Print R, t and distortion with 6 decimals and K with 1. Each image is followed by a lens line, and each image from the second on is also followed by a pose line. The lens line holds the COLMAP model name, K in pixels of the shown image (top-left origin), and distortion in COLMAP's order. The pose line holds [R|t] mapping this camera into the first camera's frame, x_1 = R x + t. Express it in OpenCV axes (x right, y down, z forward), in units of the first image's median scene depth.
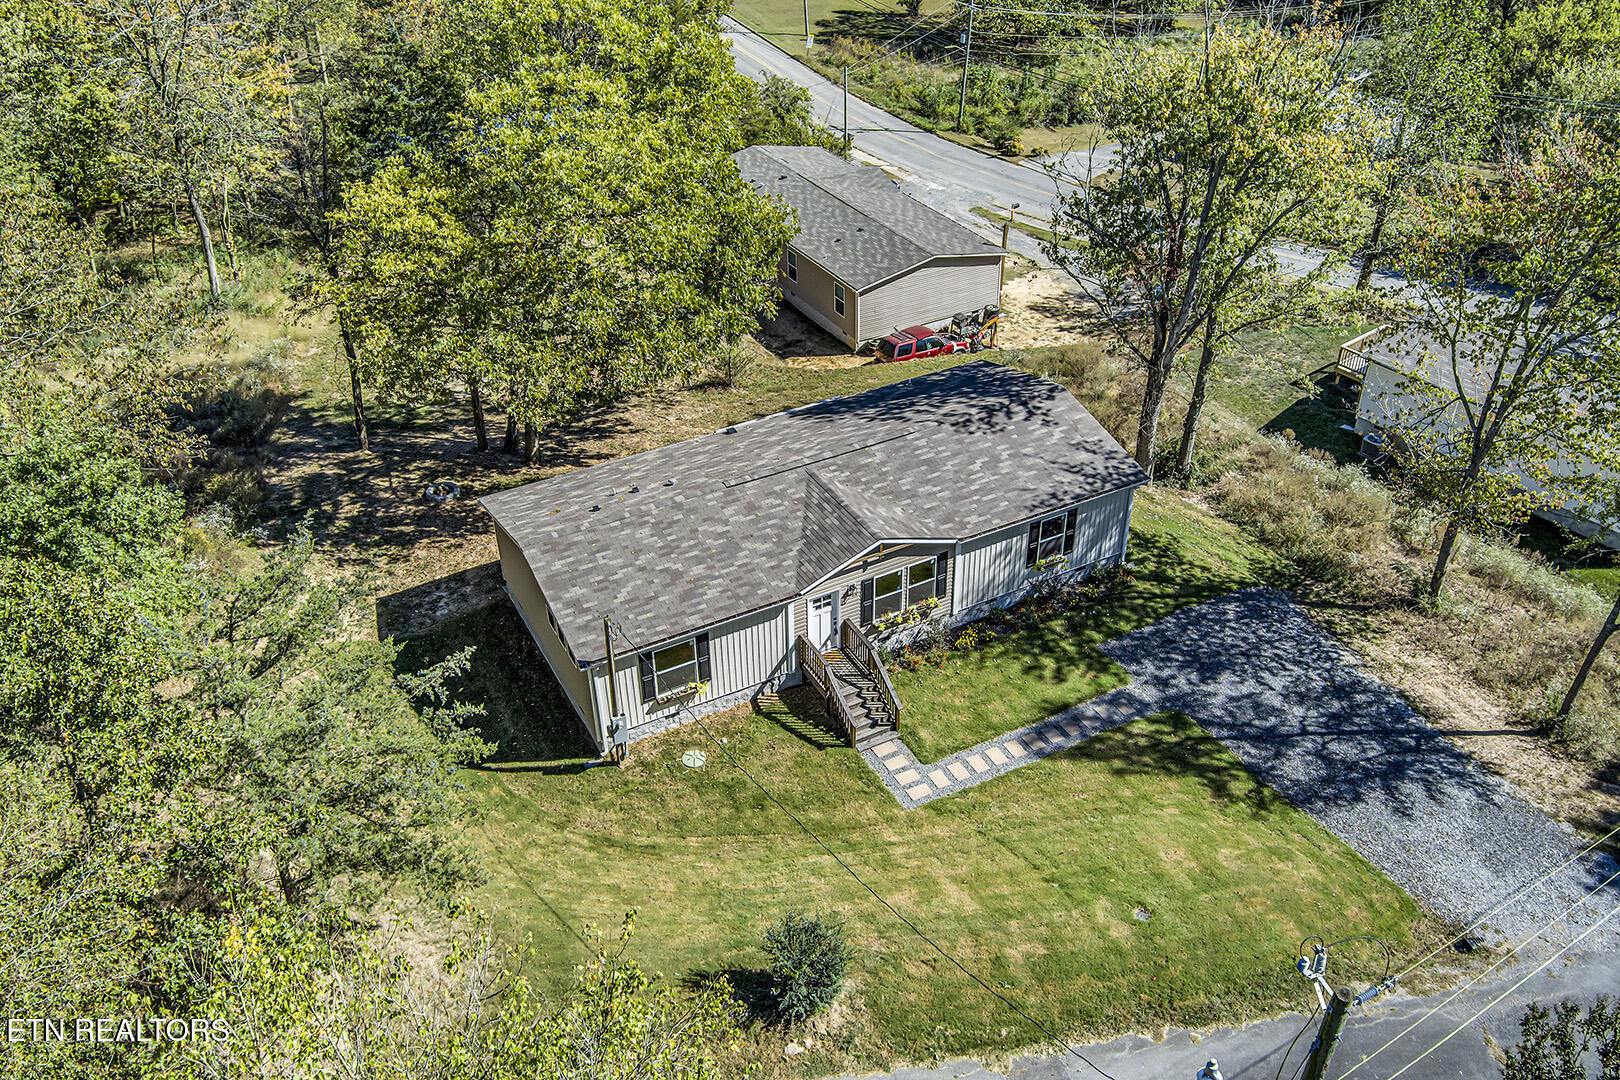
lens RADIAL K [[1315.6, 0, 810.0], [0, 1315.6, 540.0], [0, 0, 1]] dist [-0.069481, 0.013450]
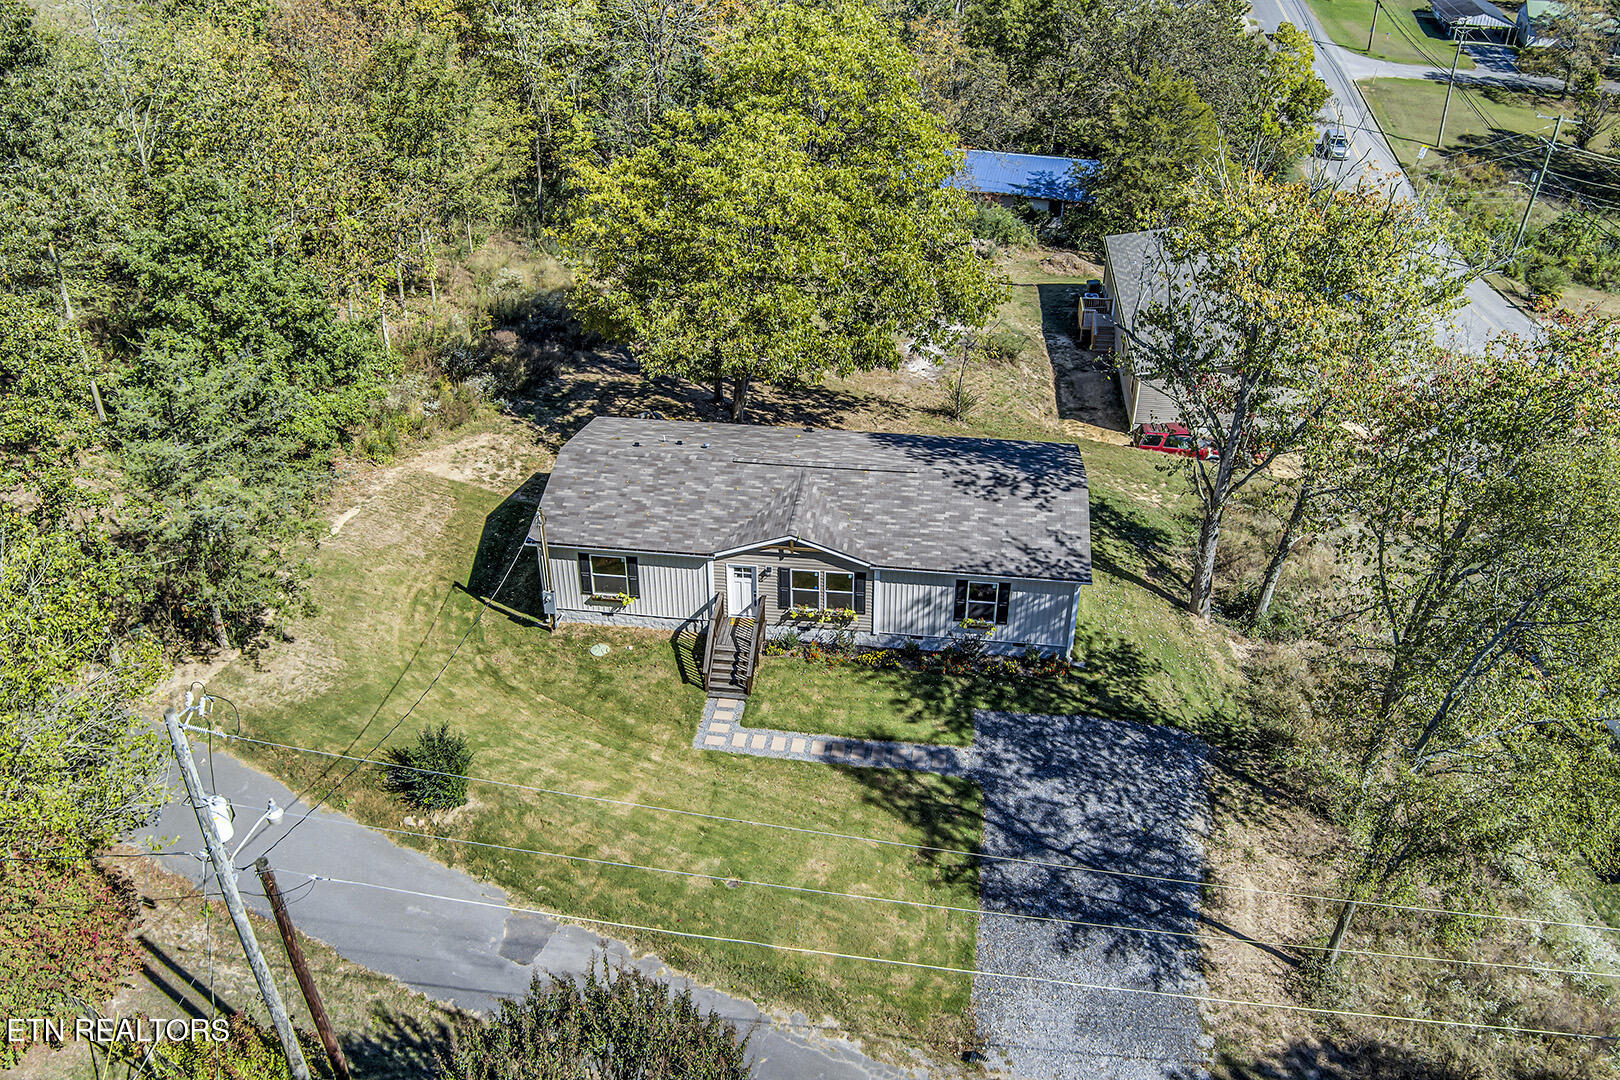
lens RADIAL K [[1315.6, 0, 810.0], [0, 1315.6, 540.0], [0, 0, 1]] dist [-0.069481, 0.013450]
pose [[0.814470, 0.325375, -0.480385, 0.609228], [-0.341592, 0.938161, 0.056284, -0.066147], [0.468992, 0.118254, 0.875250, -0.006744]]
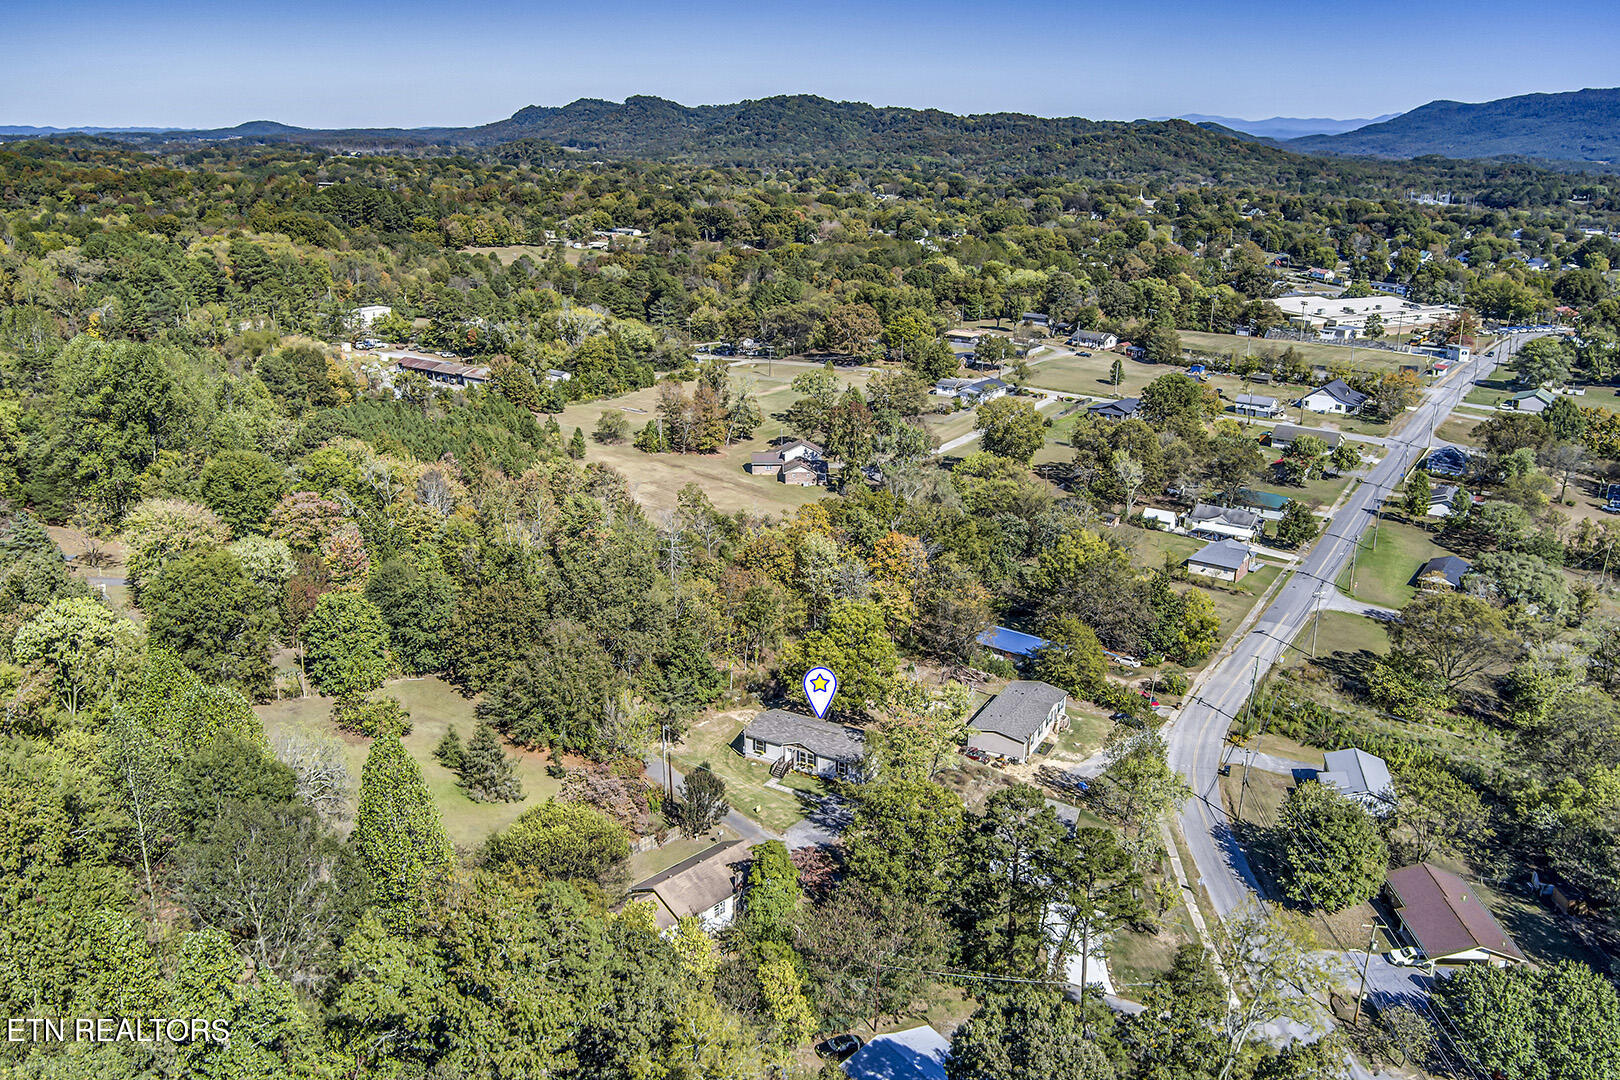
lens RADIAL K [[1315.6, 0, 810.0], [0, 1315.6, 540.0], [0, 0, 1]] dist [-0.069481, 0.013450]
pose [[0.544069, 0.277146, -0.791946, 3.545198], [-0.496366, 0.867304, -0.037487, -0.463001], [0.676469, 0.413490, 0.609439, -2.120176]]
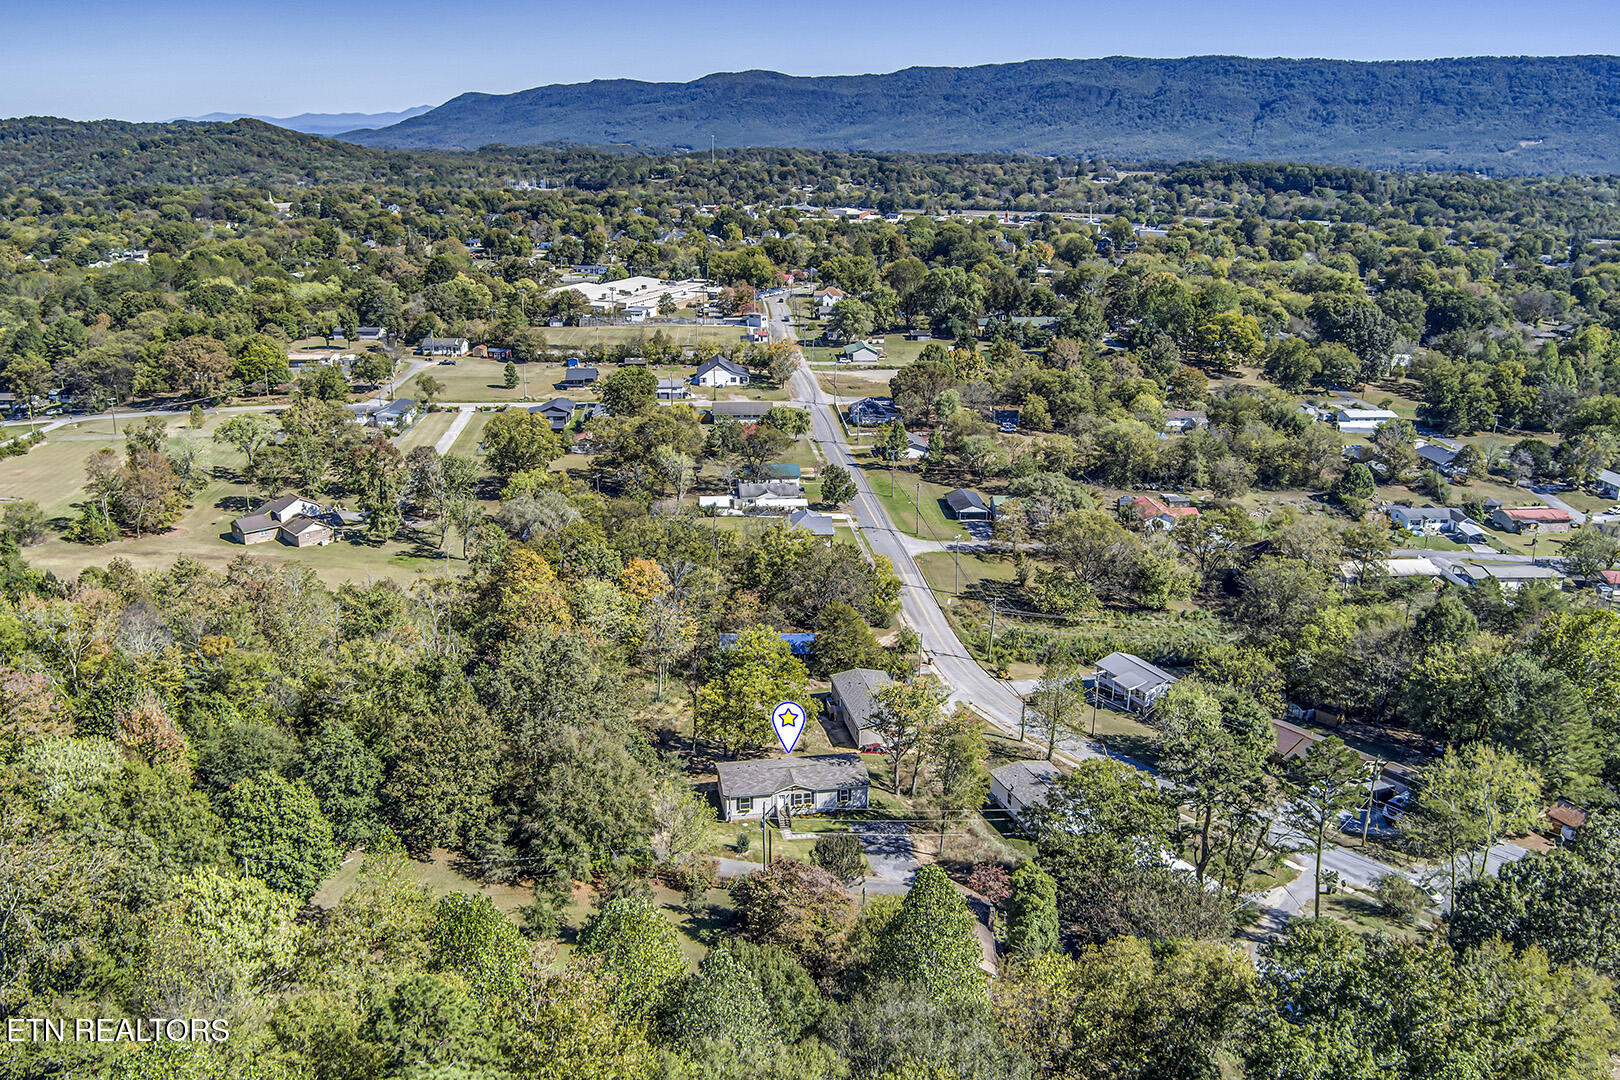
lens RADIAL K [[1332.8, 0, 810.0], [0, 1332.8, 540.0], [0, 0, 1]] dist [-0.088167, 0.044273]
pose [[0.952027, 0.113545, -0.284169, 1.250489], [-0.193567, 0.942678, -0.271828, 0.422239], [0.237015, 0.313793, 0.919433, -3.290057]]
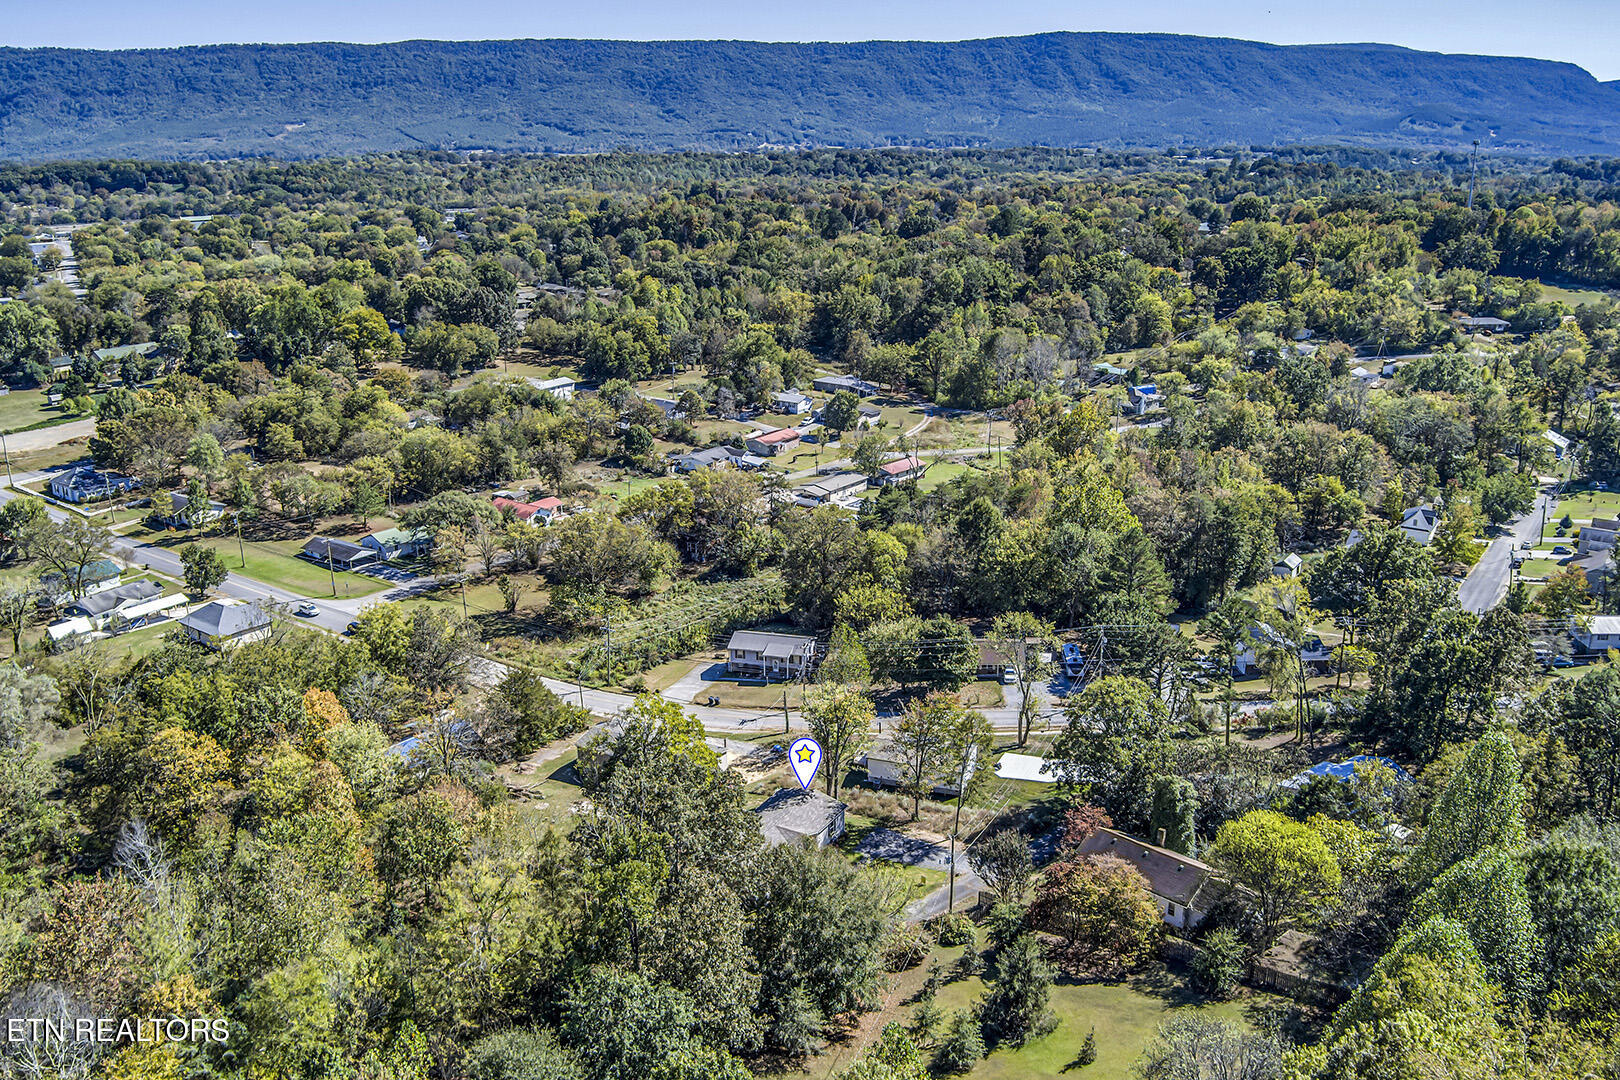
lens RADIAL K [[1332.8, 0, 810.0], [0, 1332.8, 540.0], [0, 0, 1]] dist [-0.088167, 0.044273]
pose [[0.847197, -0.150676, 0.509464, -1.857783], [0.296803, 0.929573, -0.218635, 0.050675], [-0.440641, 0.336438, 0.832253, -2.686704]]
